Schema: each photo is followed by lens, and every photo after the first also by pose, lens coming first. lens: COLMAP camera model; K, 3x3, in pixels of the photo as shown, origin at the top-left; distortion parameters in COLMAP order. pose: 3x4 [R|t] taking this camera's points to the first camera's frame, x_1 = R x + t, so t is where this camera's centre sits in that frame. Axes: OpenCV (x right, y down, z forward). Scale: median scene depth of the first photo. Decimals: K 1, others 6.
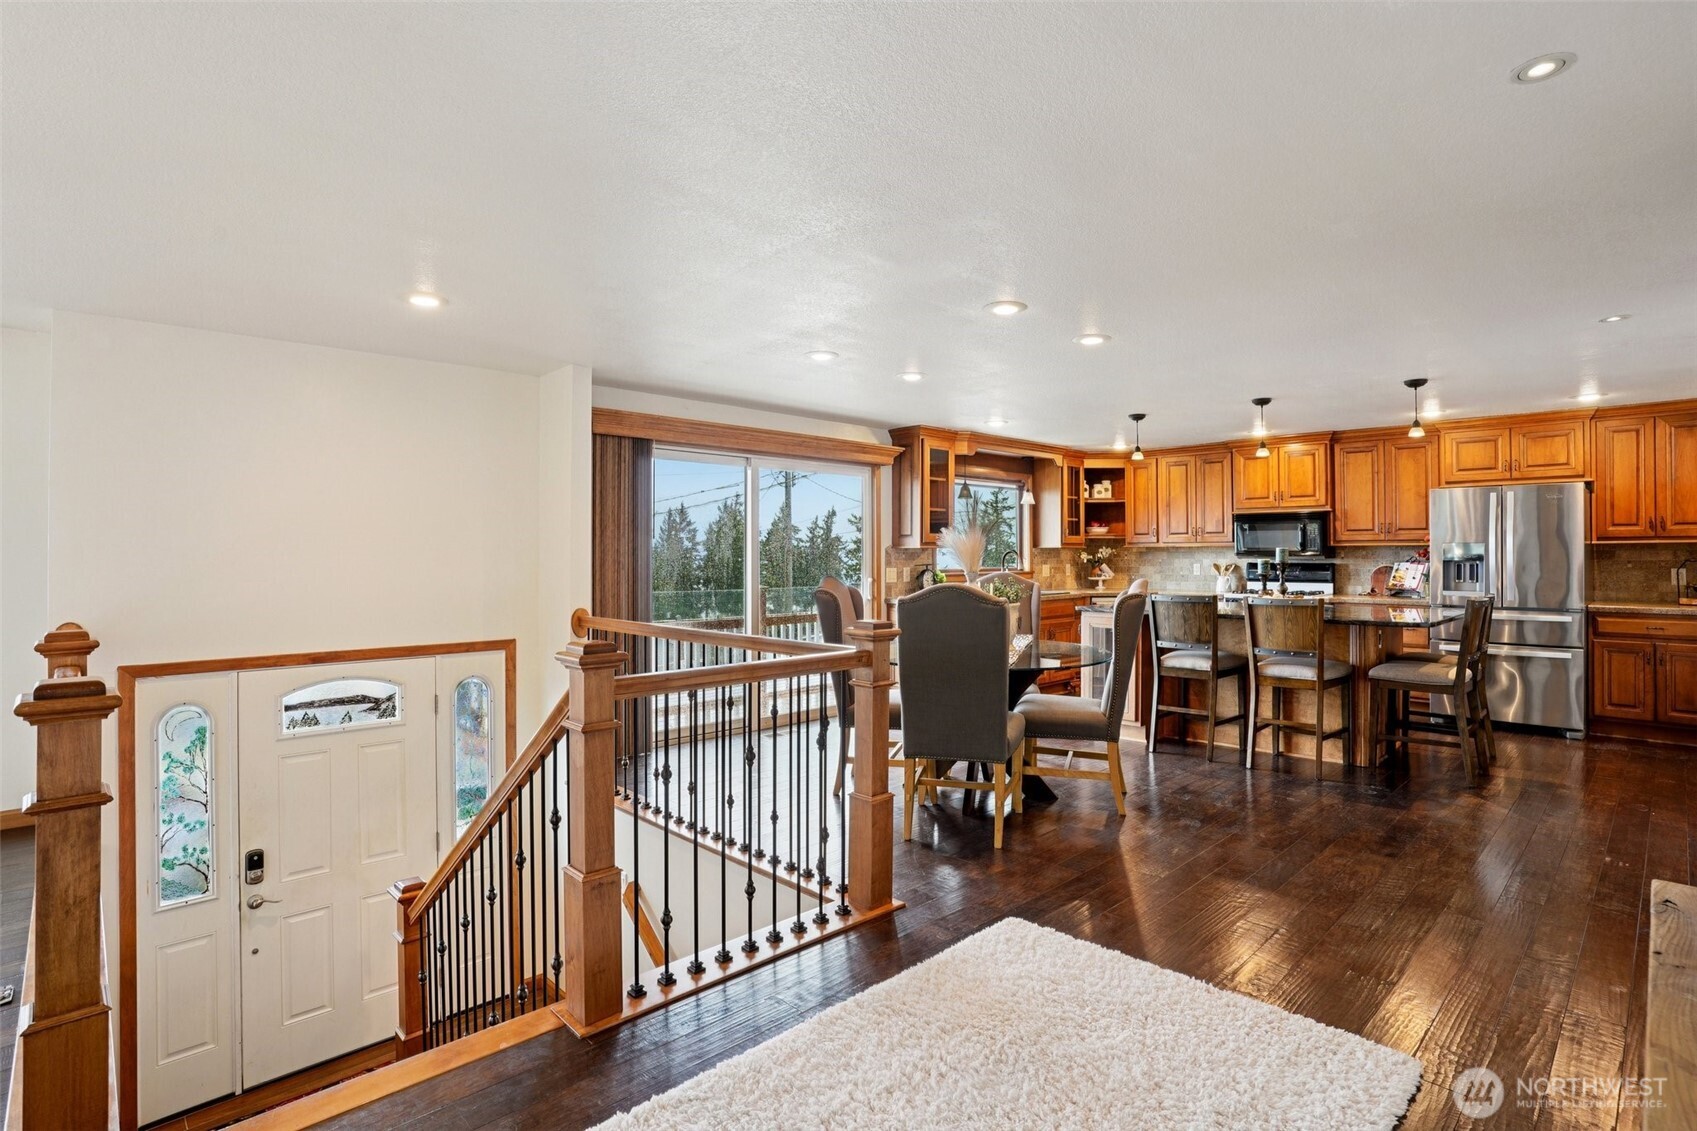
lens RADIAL K [[840.8, 0, 855.0], [0, 840.8, 544.9], [0, 0, 1]] dist [-0.069959, 0.030186]
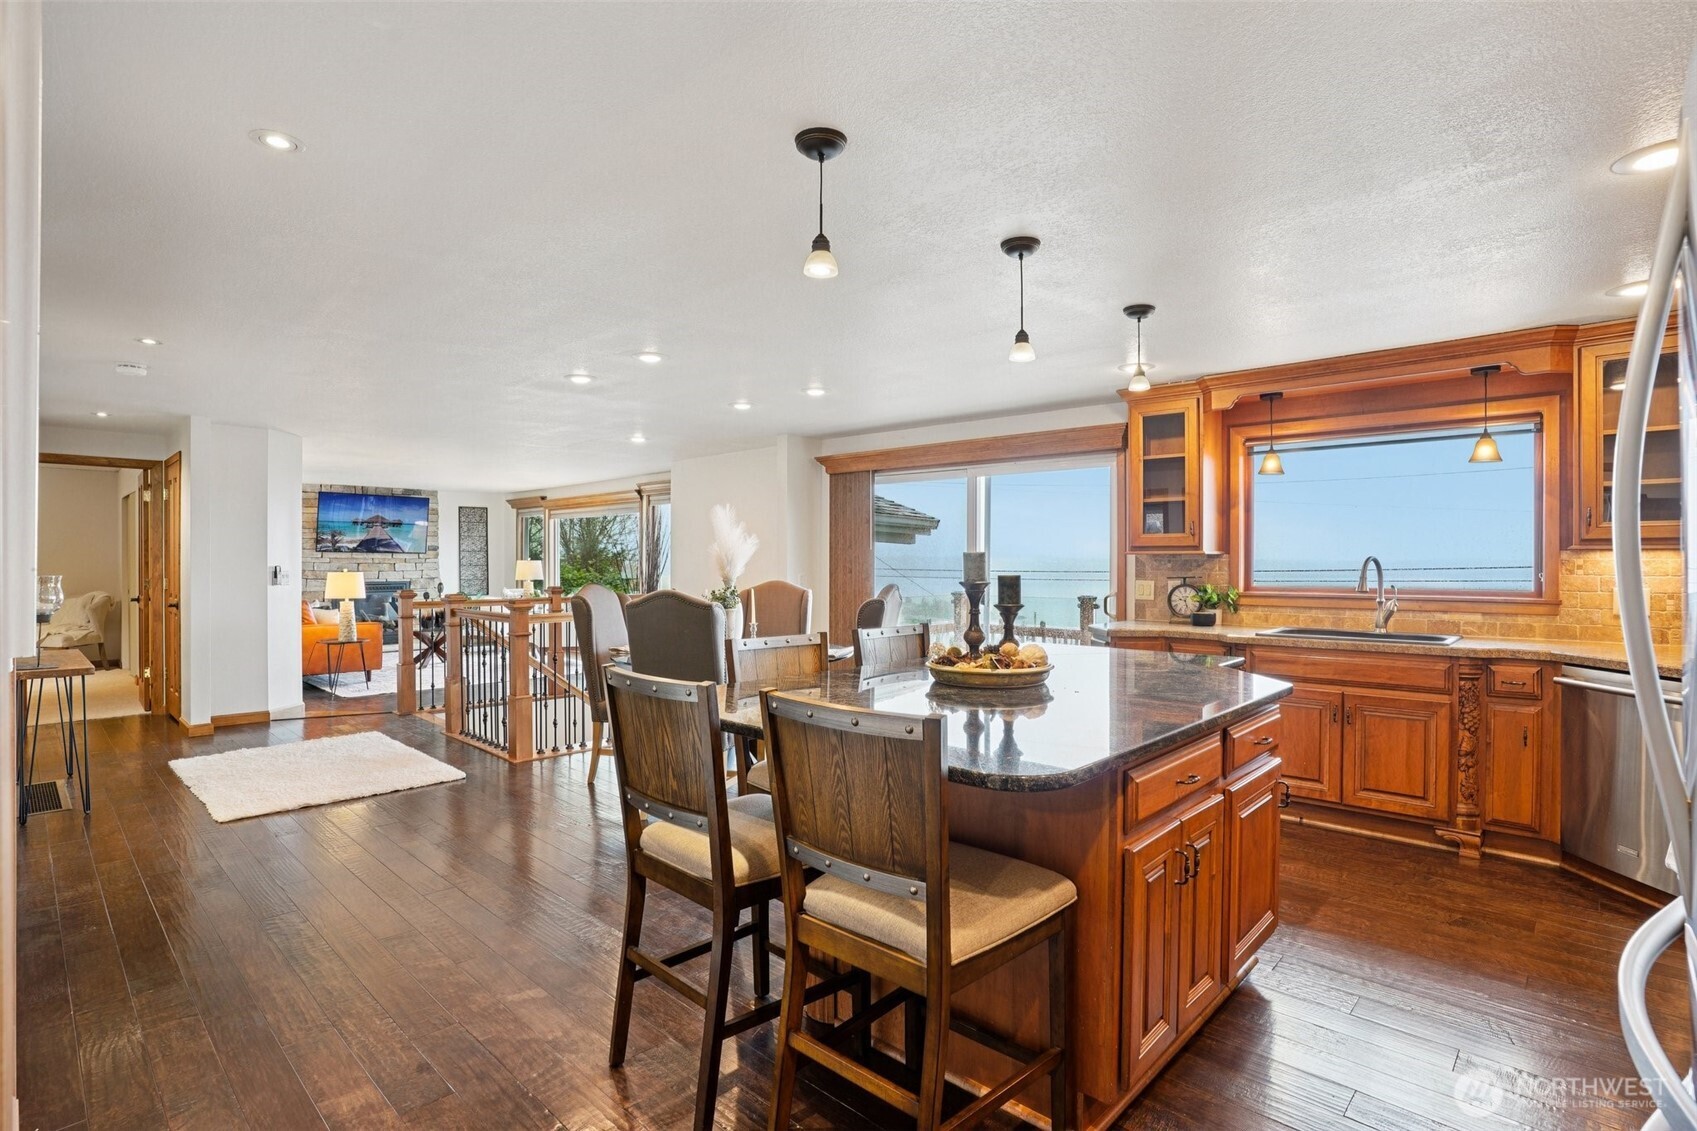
lens RADIAL K [[840.6, 0, 848.5], [0, 840.6, 565.5], [0, 0, 1]] dist [-0.078699, 0.037200]
pose [[0.026241, 0.003867, -0.999648, 0.867992], [0.006816, 0.999969, 0.004048, 0.009664], [0.999632, -0.006919, 0.026214, 0.793138]]
